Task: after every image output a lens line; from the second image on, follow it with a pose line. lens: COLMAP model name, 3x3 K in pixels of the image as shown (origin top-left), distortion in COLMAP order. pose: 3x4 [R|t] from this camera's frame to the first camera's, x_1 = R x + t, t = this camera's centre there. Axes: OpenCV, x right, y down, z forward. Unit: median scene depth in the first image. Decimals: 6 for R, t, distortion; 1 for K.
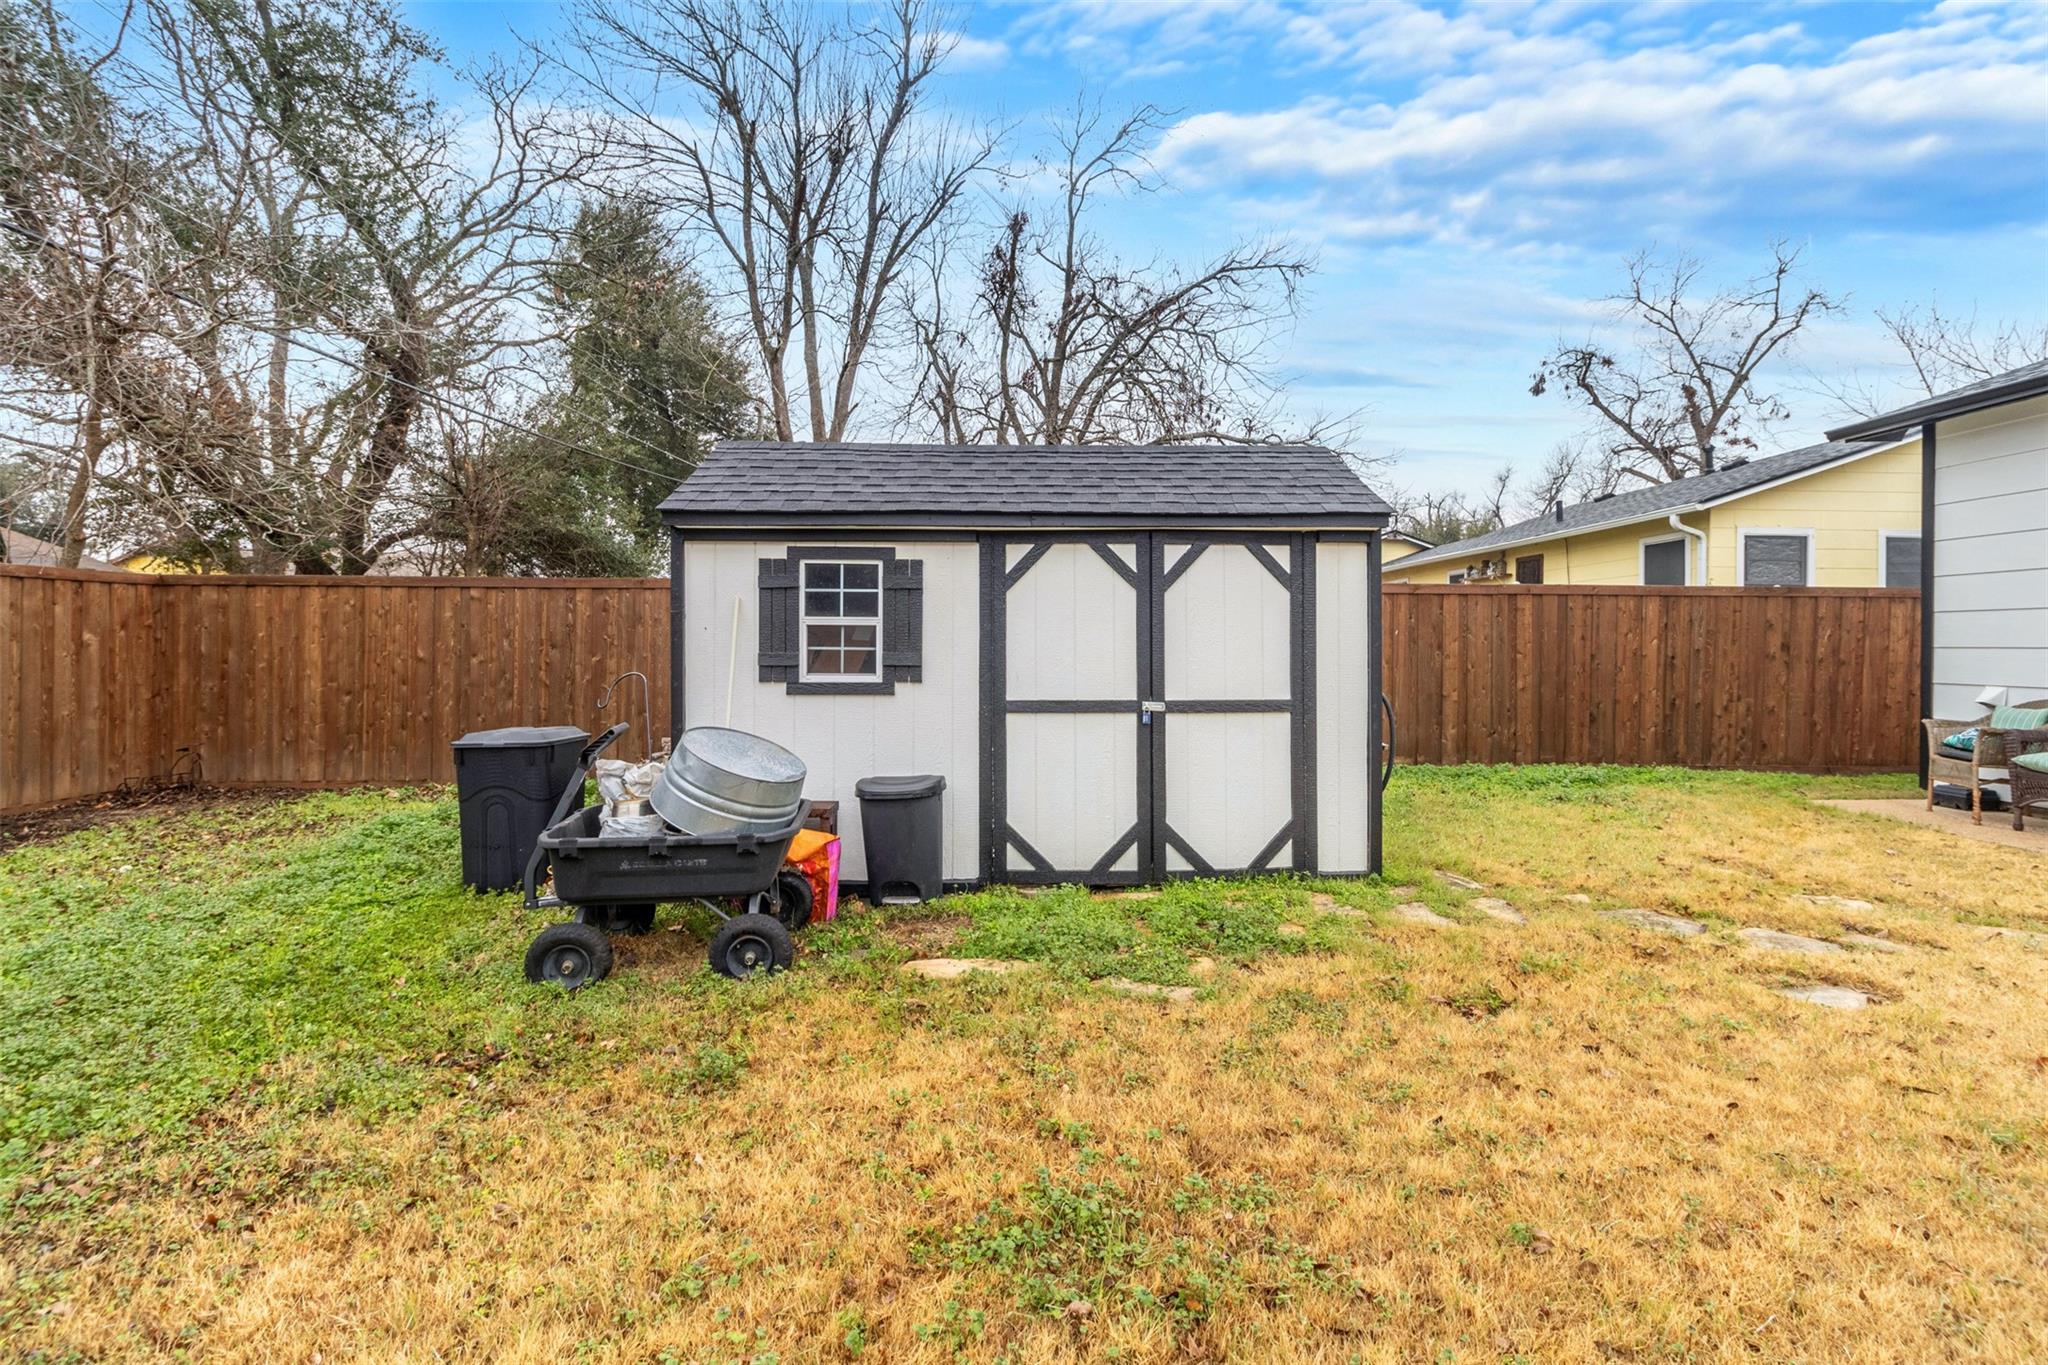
lens RADIAL K [[957.9, 0, 1041.8], [0, 957.9, 639.8], [0, 0, 1]] dist [0.002993, 0.000000]
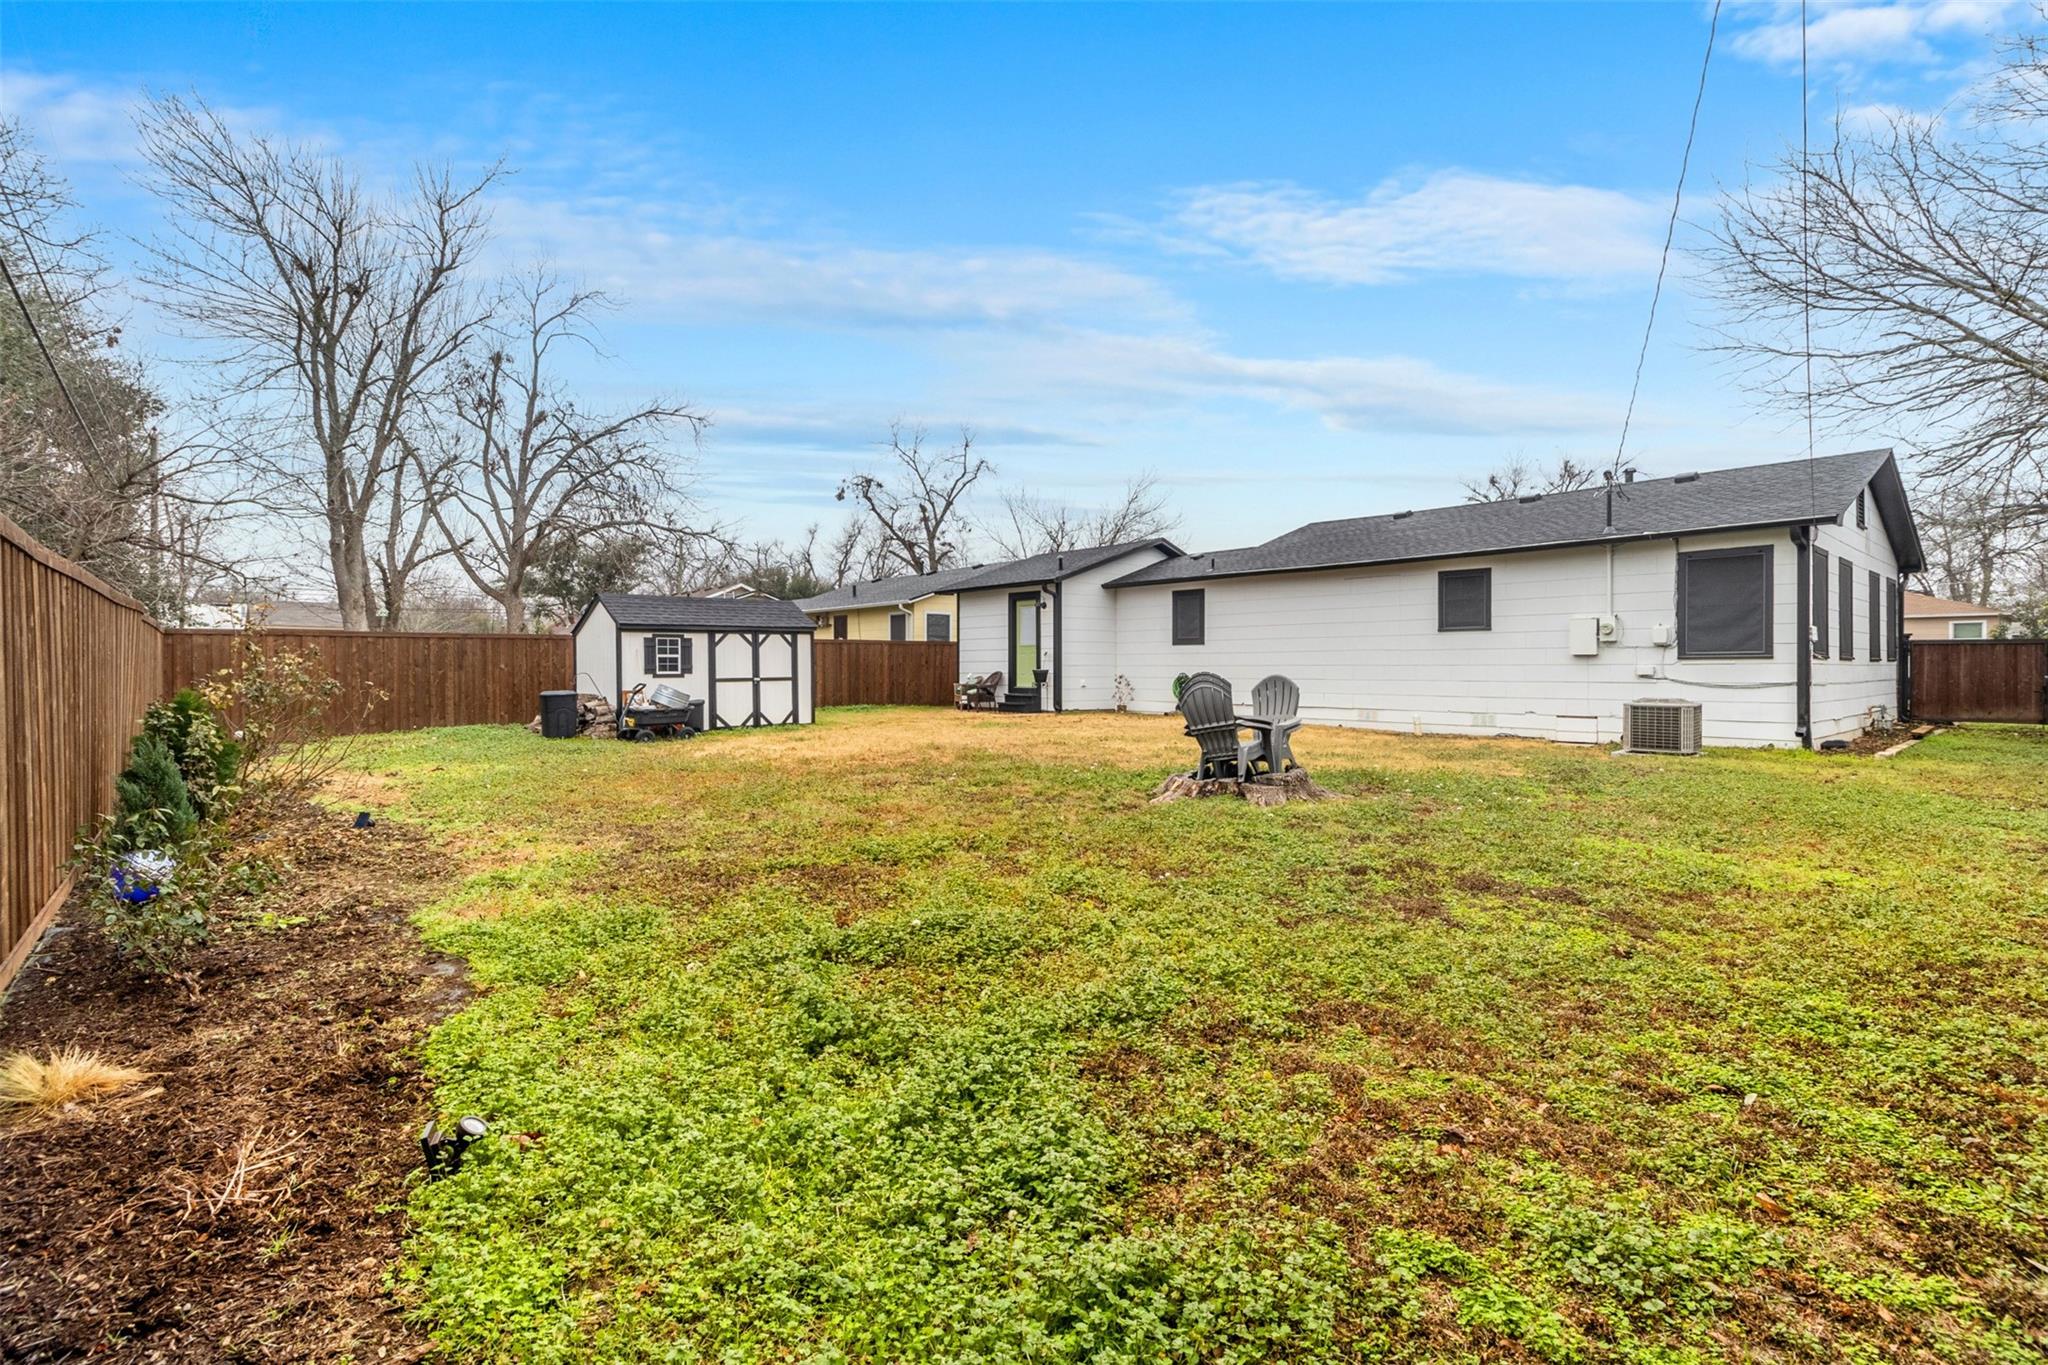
lens RADIAL K [[957.9, 0, 1031.5], [0, 957.9, 670.3], [0, 0, 1]] dist [0.002993, 0.000000]
pose [[0.777421, -0.011993, 0.628866, -1.320295], [0.005781, 0.999912, 0.011924, -0.001419], [-0.628954, -0.005634, 0.777422, -2.404867]]
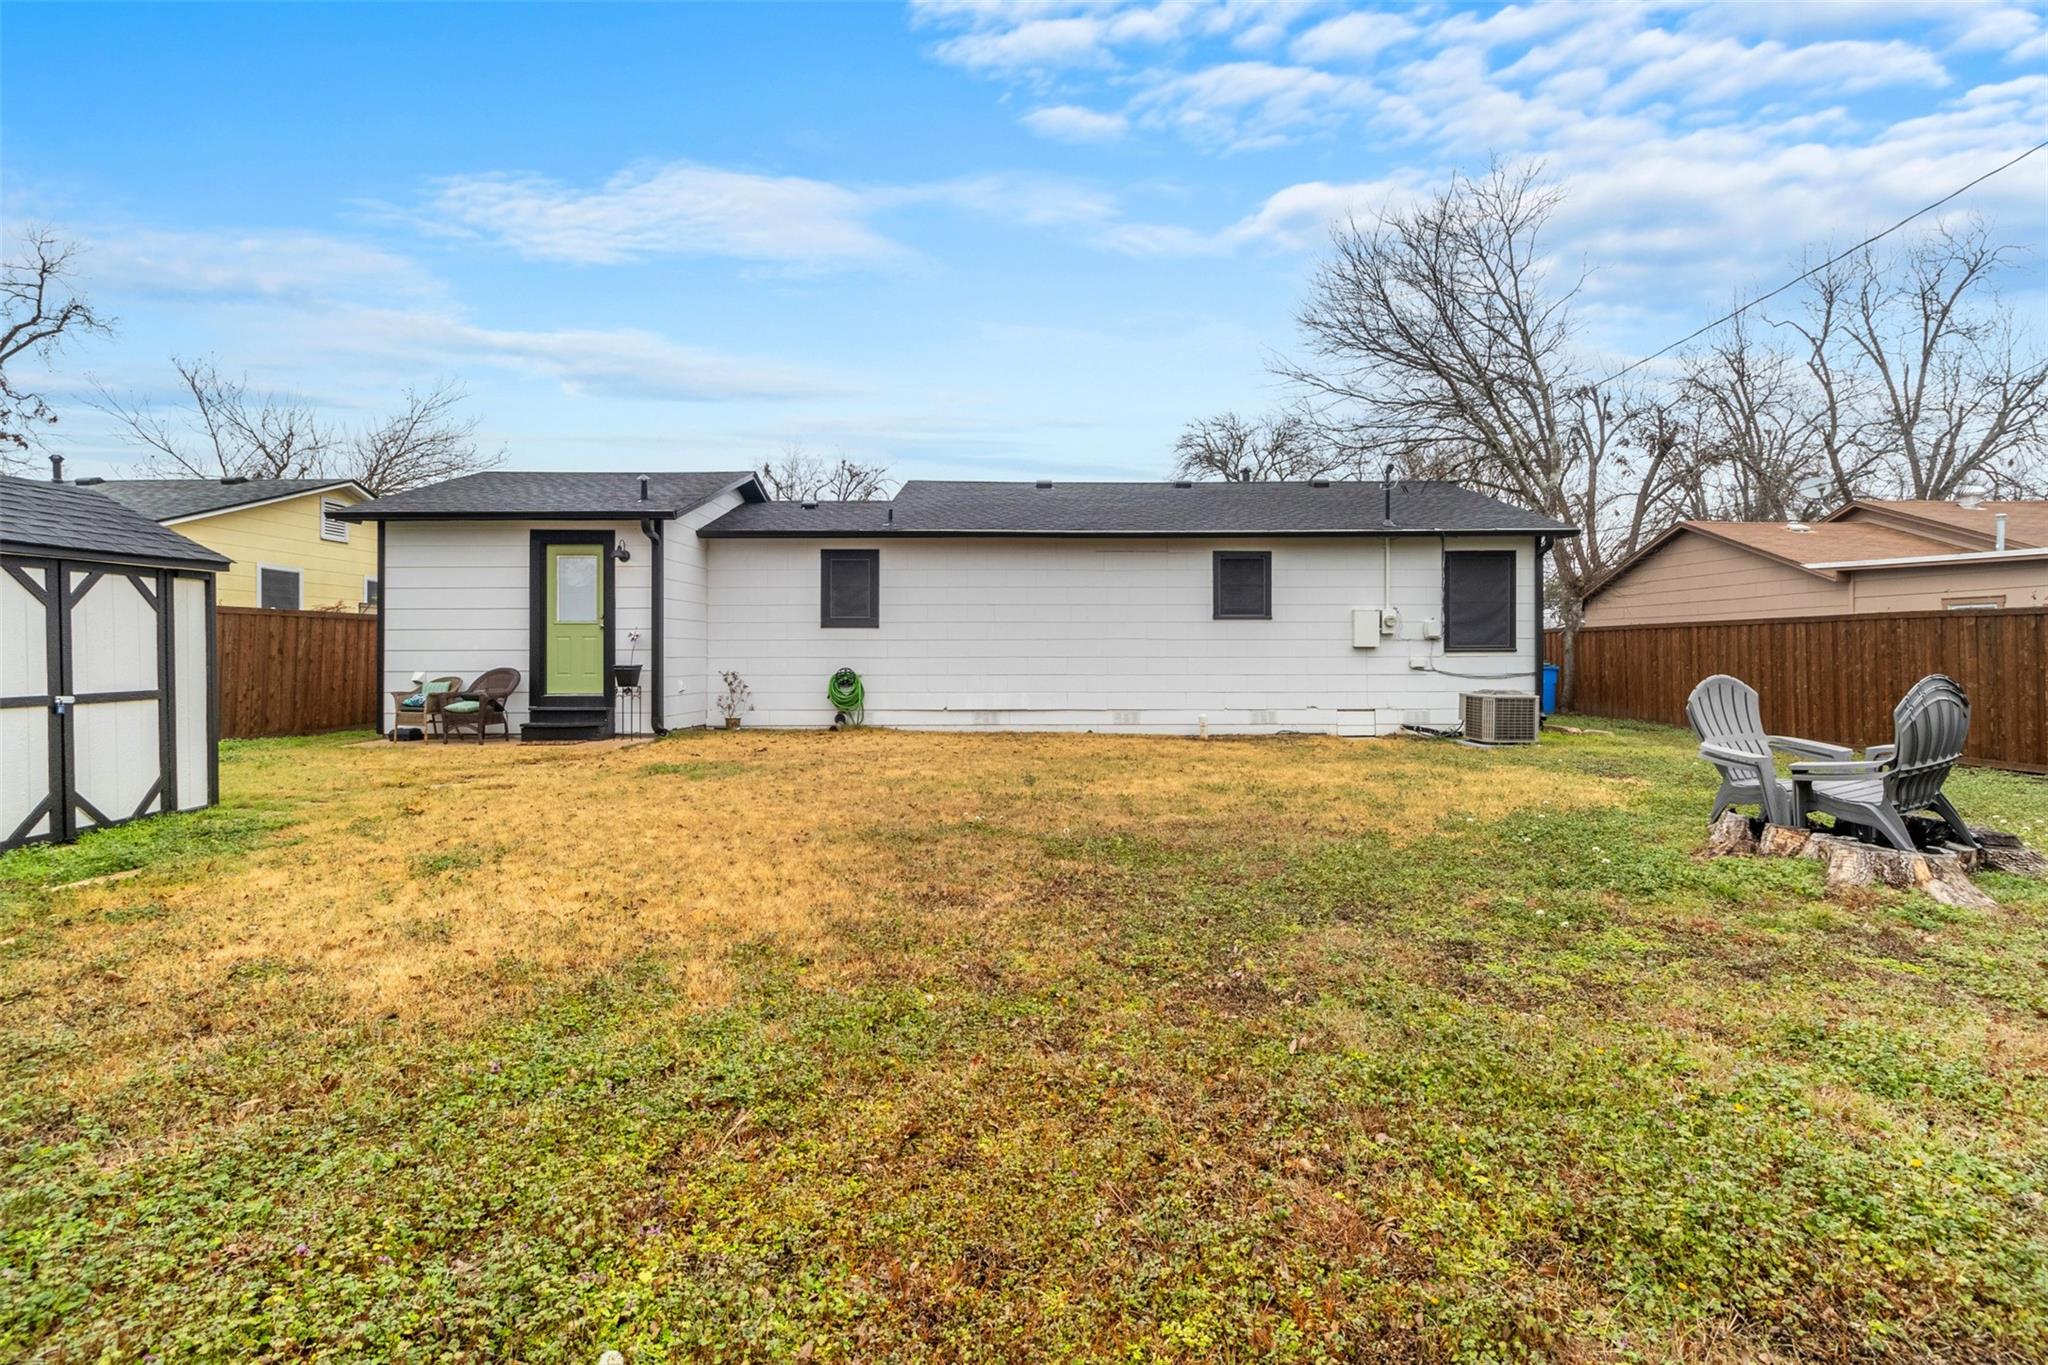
lens RADIAL K [[957.9, 0, 1043.4], [0, 957.9, 648.1], [0, 0, 1]] dist [0.002993, 0.000000]
pose [[0.030066, -0.001664, 0.999547, -1.078005], [-0.002335, 0.999996, 0.001735, -0.003148], [-0.999545, -0.002386, 0.030062, -0.312710]]
